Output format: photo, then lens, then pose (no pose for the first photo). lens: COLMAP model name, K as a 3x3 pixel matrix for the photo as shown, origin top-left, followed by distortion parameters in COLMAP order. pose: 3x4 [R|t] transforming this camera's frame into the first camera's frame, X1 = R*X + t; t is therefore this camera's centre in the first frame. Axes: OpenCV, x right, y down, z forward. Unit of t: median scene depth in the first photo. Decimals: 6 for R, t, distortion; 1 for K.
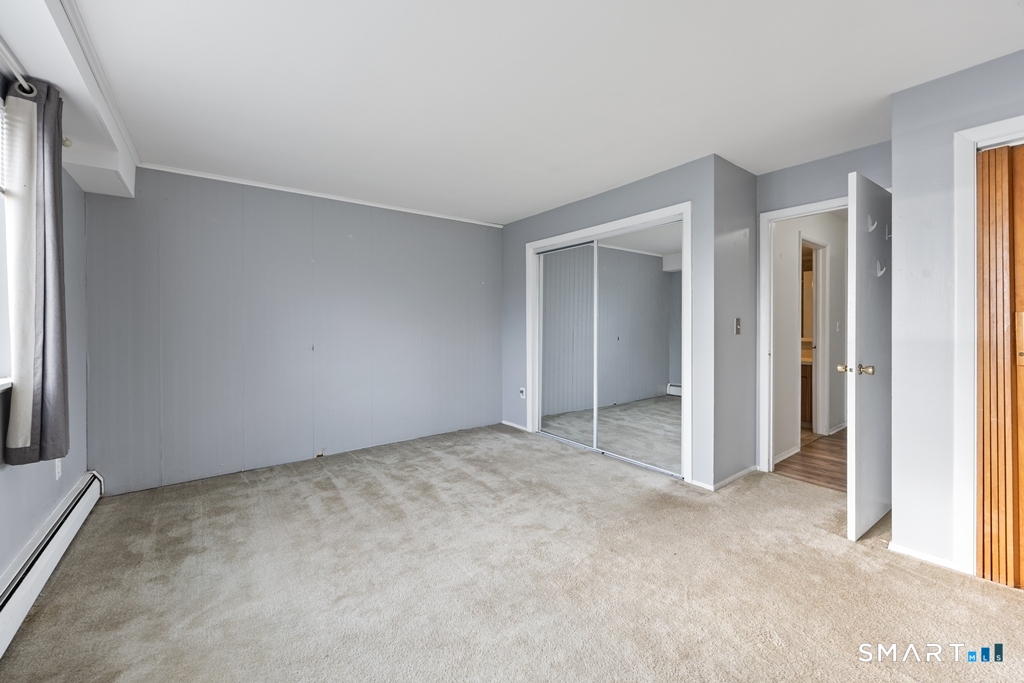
lens RADIAL K [[403.5, 0, 515.9], [0, 403.5, 337.7], [0, 0, 1]] dist [-0.002054, -0.000013]
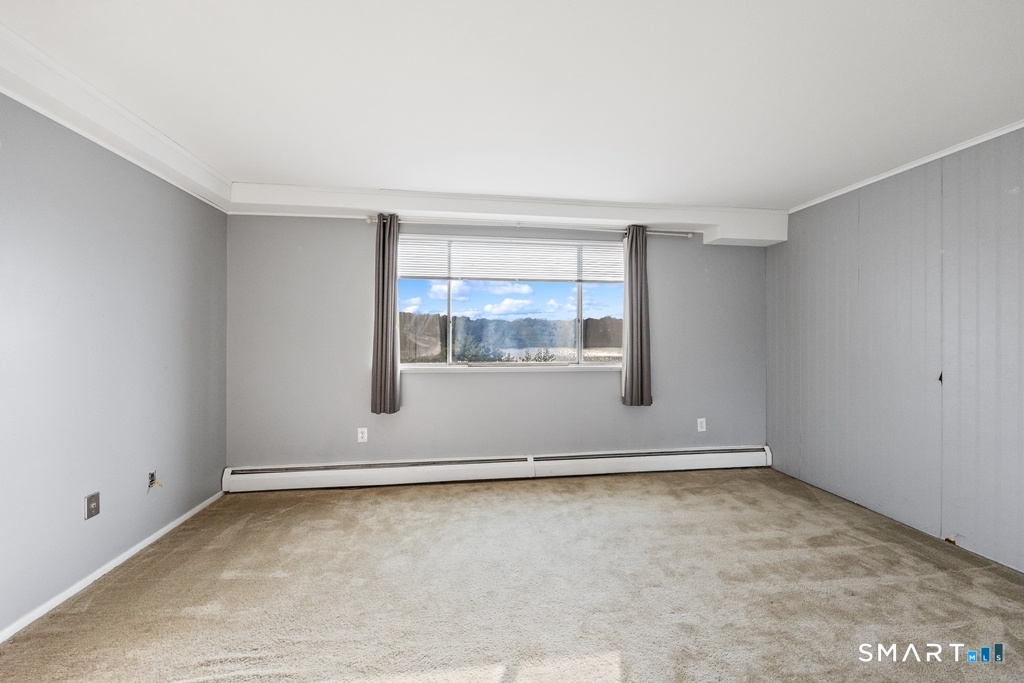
lens RADIAL K [[403.5, 0, 515.9], [0, 403.5, 337.7], [0, 0, 1]] dist [-0.002054, -0.000013]
pose [[-0.487786, 0.003061, -0.872958, 0.579027], [-0.032598, 0.999233, 0.021718, -0.043840], [0.872354, 0.039050, -0.487312, 0.901035]]
